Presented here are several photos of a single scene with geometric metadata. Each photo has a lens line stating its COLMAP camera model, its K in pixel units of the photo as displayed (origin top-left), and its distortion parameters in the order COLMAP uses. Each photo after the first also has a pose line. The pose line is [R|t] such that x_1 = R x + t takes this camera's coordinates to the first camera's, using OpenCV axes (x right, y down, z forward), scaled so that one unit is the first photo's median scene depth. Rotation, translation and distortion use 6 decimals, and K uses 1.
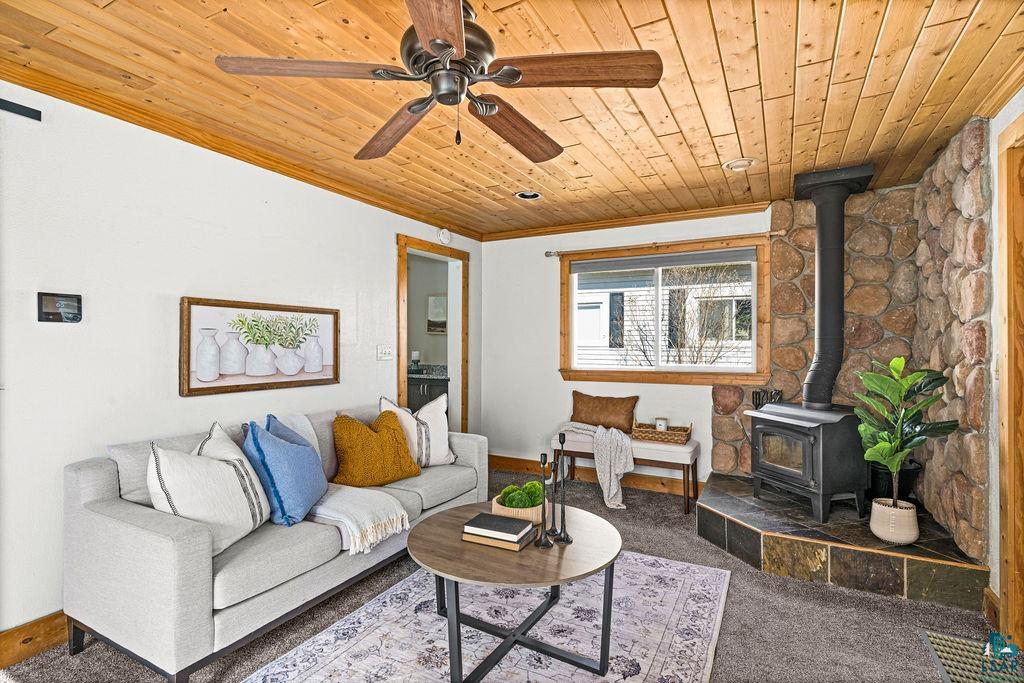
lens RADIAL K [[493.8, 0, 512.0], [0, 493.8, 341.5], [0, 0, 1]] dist [0.000608, 0.000208]
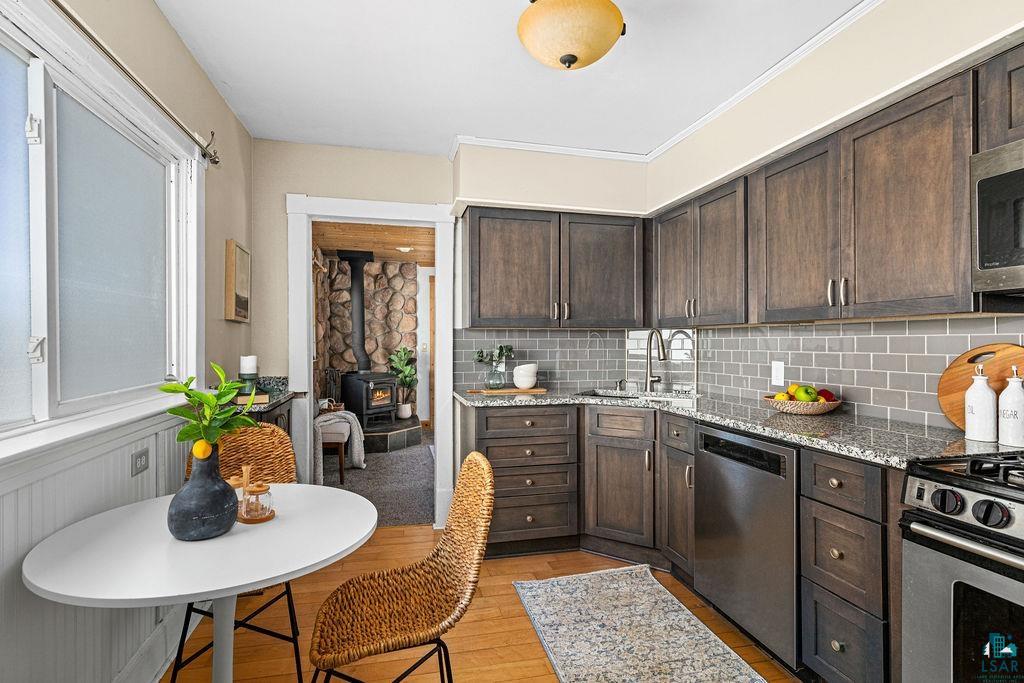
lens RADIAL K [[493.8, 0, 512.0], [0, 493.8, 341.5], [0, 0, 1]] dist [0.000608, 0.000208]
pose [[-0.674491, -0.002560, 0.738278, -1.135379], [-0.002158, 0.999997, 0.001496, 0.005745], [-0.738280, -0.000584, -0.674494, 1.793415]]
